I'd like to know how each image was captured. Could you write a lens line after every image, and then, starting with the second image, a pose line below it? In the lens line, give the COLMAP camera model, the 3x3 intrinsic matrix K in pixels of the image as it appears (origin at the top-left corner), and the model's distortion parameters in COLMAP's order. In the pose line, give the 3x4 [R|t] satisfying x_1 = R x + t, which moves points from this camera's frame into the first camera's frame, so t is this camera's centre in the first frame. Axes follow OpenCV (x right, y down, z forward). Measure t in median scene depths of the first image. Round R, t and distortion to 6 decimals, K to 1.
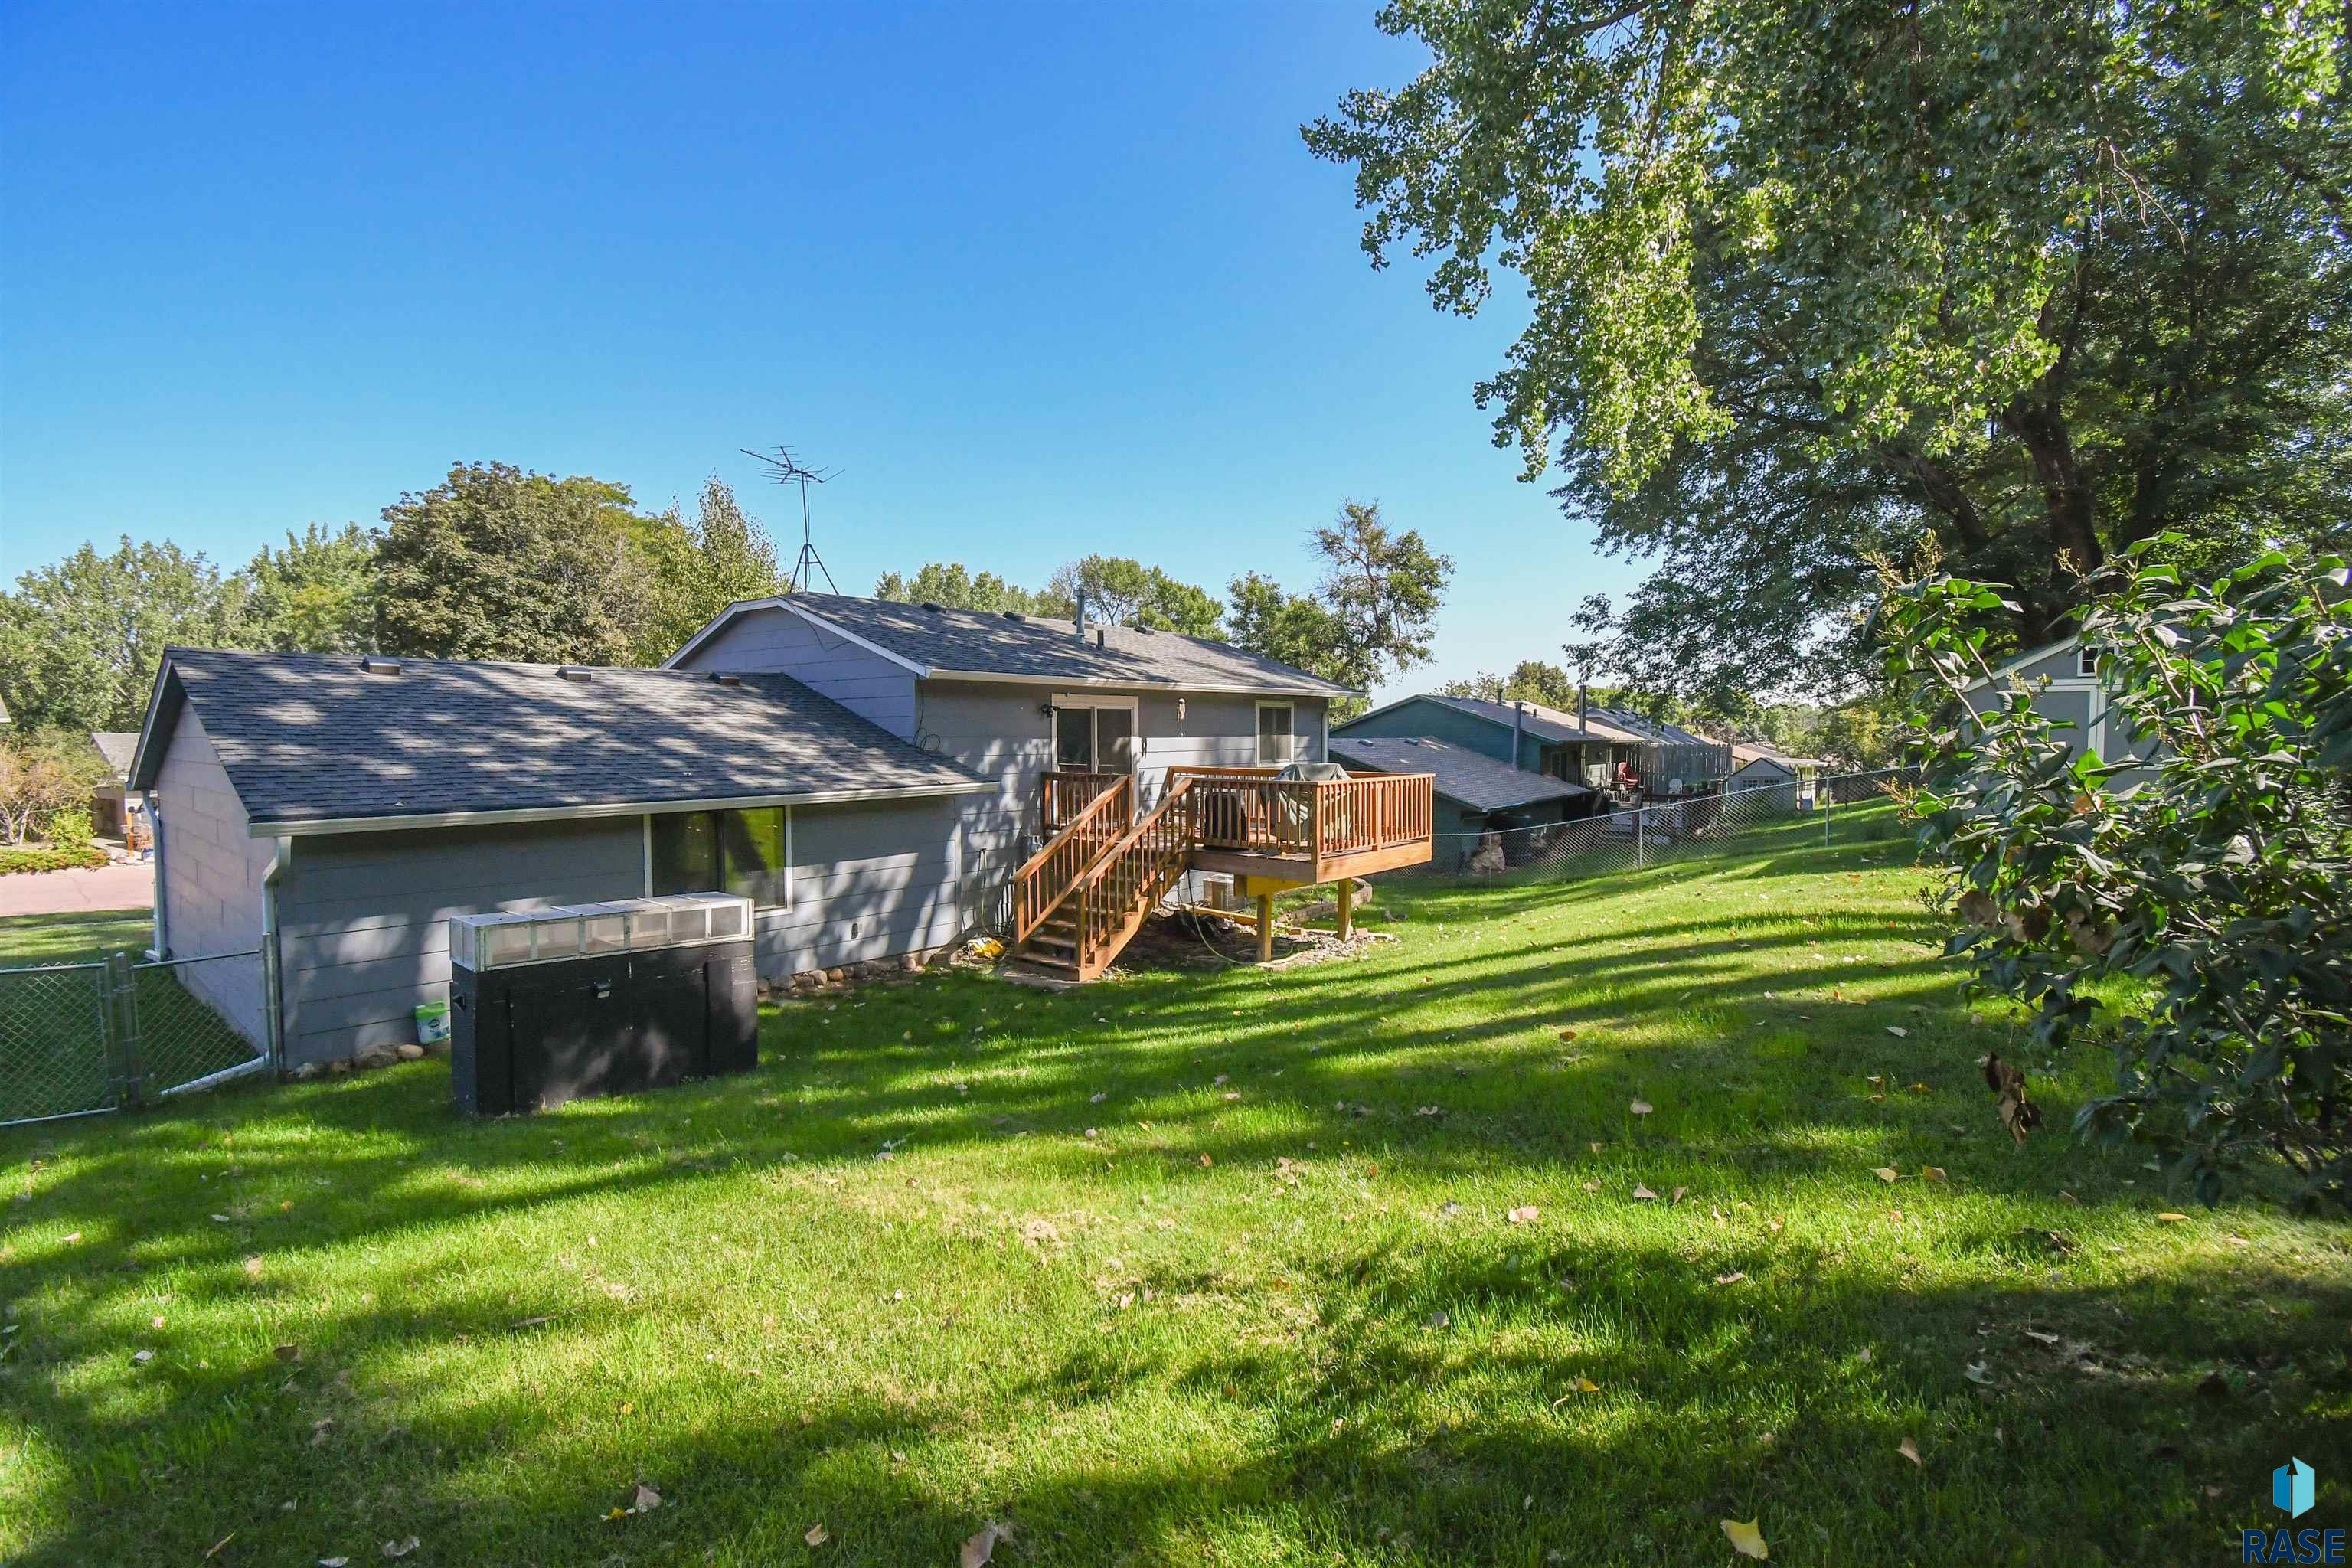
lens RADIAL K [[1056.6, 0, 1139.7], [0, 1056.6, 783.7], [0, 0, 1]] dist [0.008121, -0.015577]
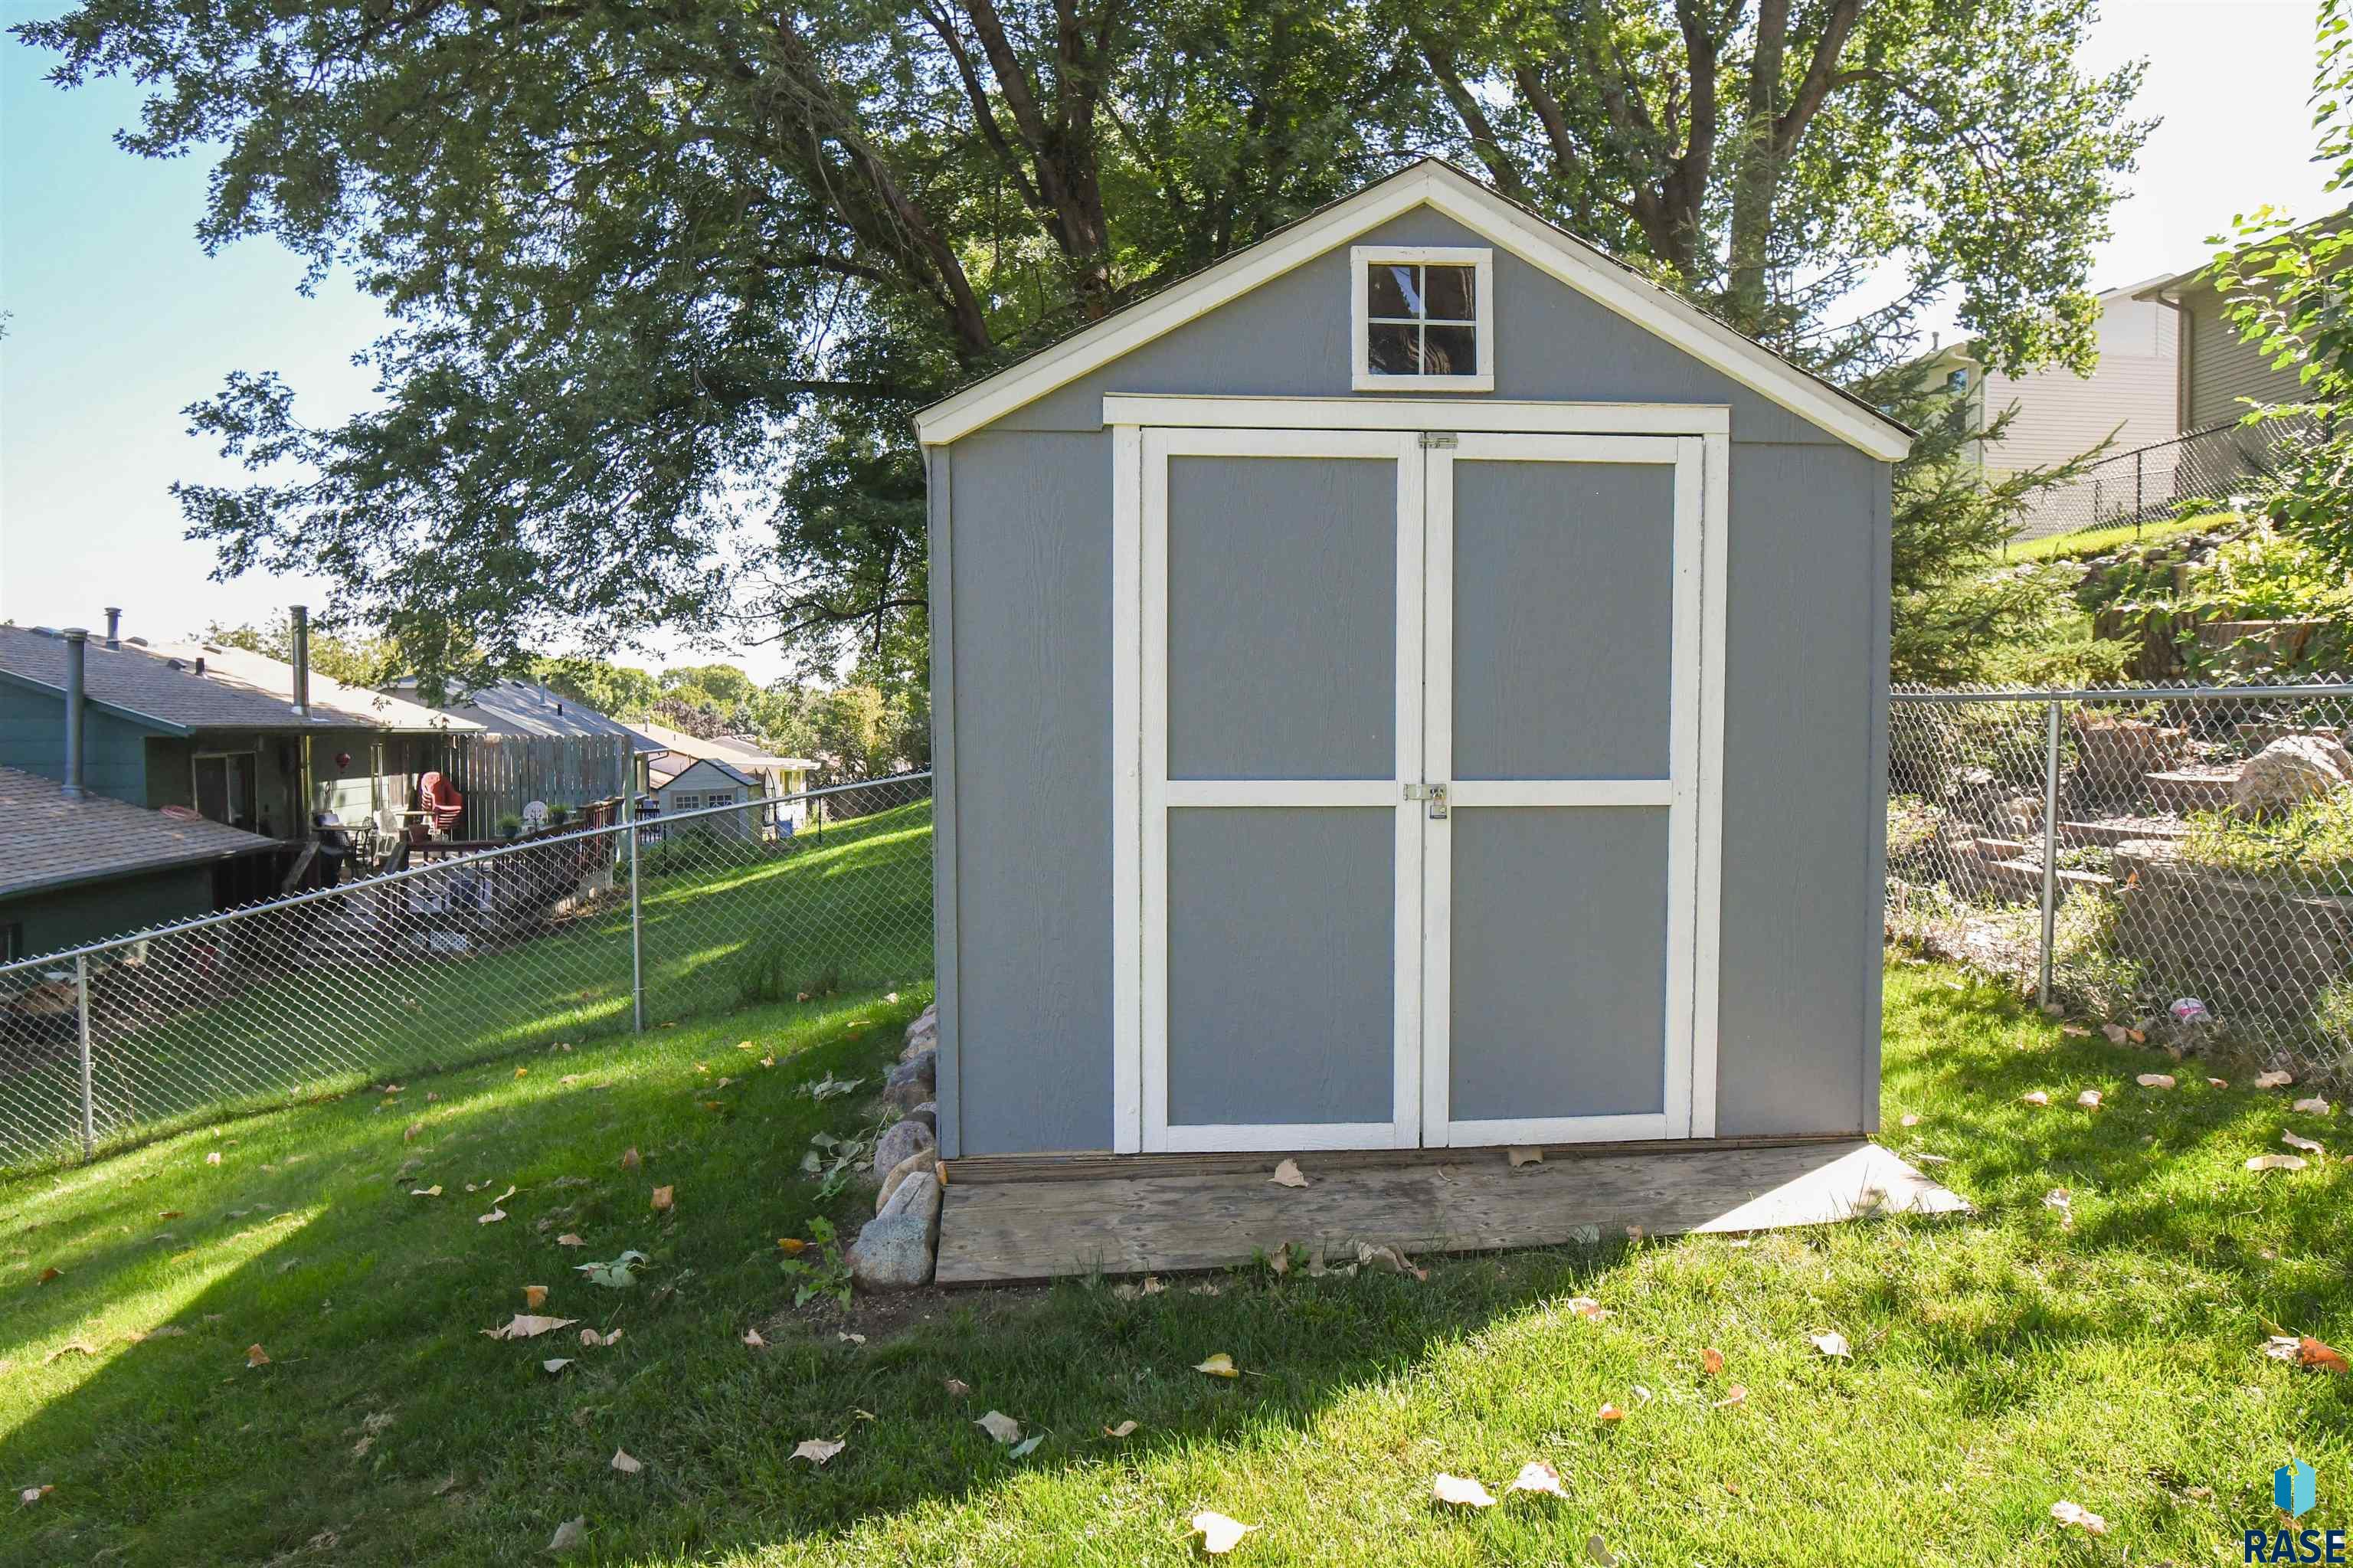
lens RADIAL K [[1457.2, 0, 1171.5], [0, 1457.2, 786.5], [0, 0, 1]] dist [-0.007037, -0.005694]
pose [[0.702051, -0.026750, 0.711624, 0.255066], [0.030979, 0.999495, 0.007009, -0.008552], [-0.711452, 0.017124, 0.702526, 0.322539]]
